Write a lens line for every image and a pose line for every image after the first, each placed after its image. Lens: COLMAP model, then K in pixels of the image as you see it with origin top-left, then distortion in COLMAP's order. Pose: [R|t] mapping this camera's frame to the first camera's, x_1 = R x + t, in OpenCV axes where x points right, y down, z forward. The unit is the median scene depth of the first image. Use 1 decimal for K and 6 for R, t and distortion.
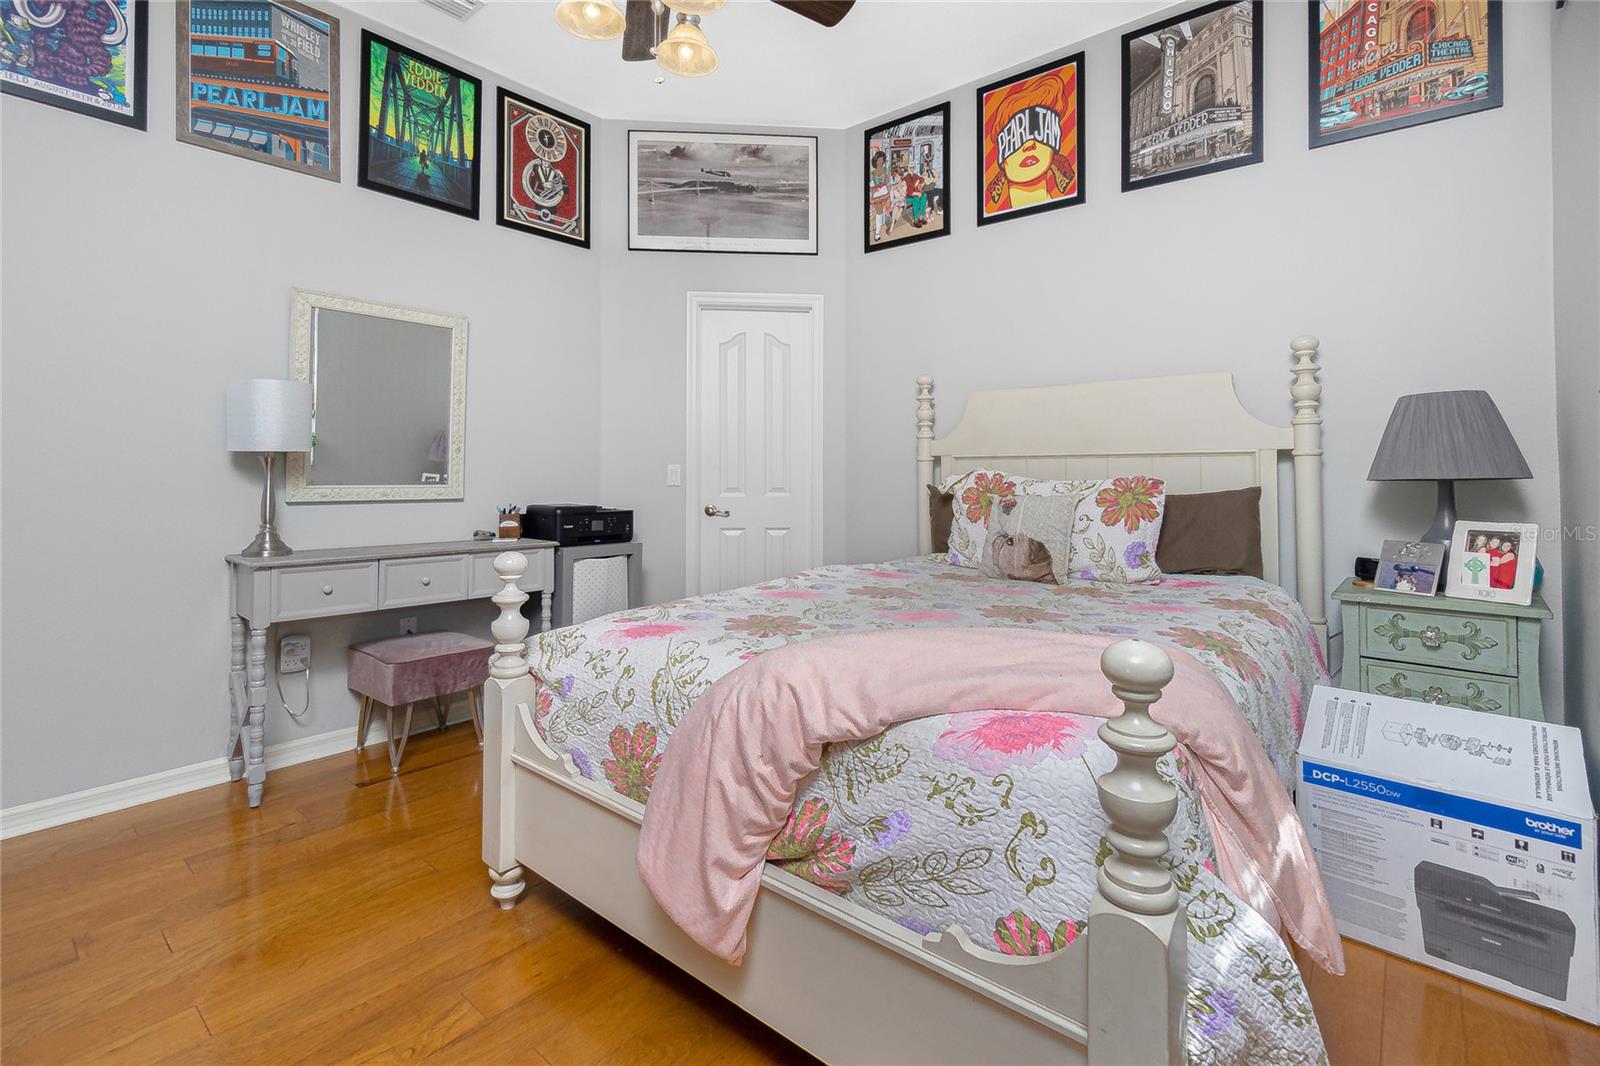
lens RADIAL K [[734.1, 0, 800.8], [0, 734.1, 456.8], [0, 0, 1]] dist [0.010012, 0.000205]
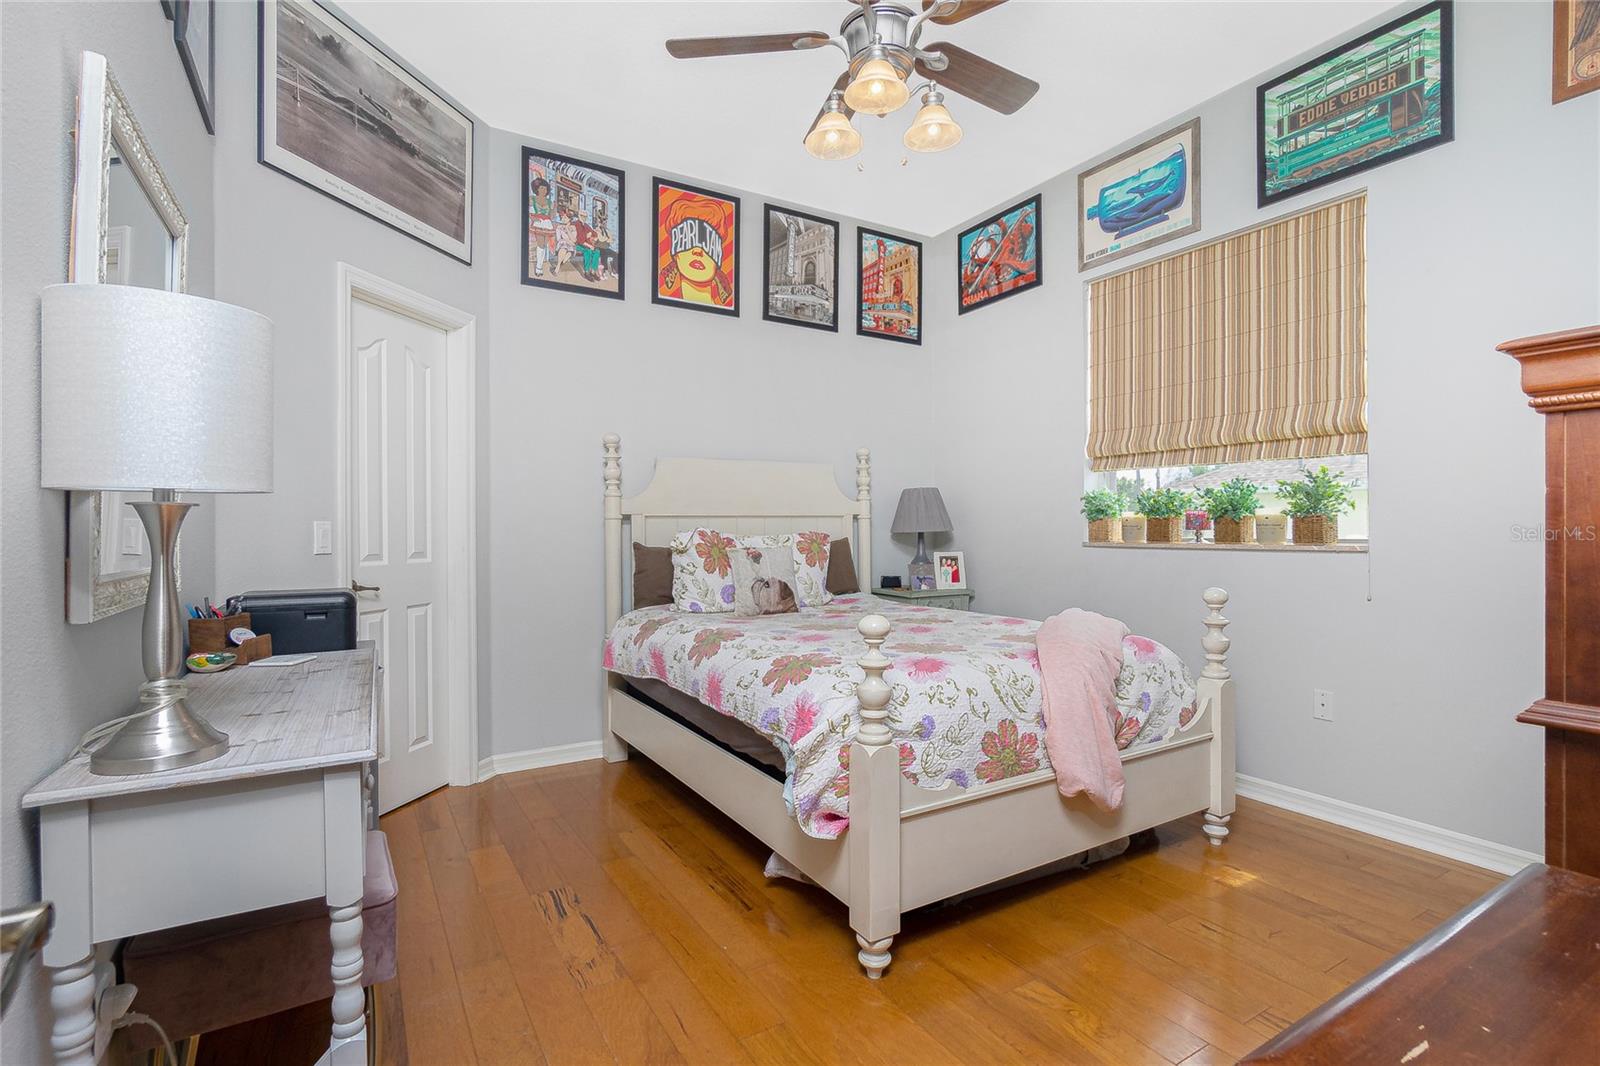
lens RADIAL K [[764.1, 0, 800.0], [0, 764.1, 526.4], [0, 0, 1]] dist [-0.000492, 0.000943]
pose [[0.329561, -0.002672, 0.944130, -0.776984], [-0.015646, 0.999843, 0.008291, 0.003358], [-0.944005, -0.017504, 0.329468, 0.430077]]
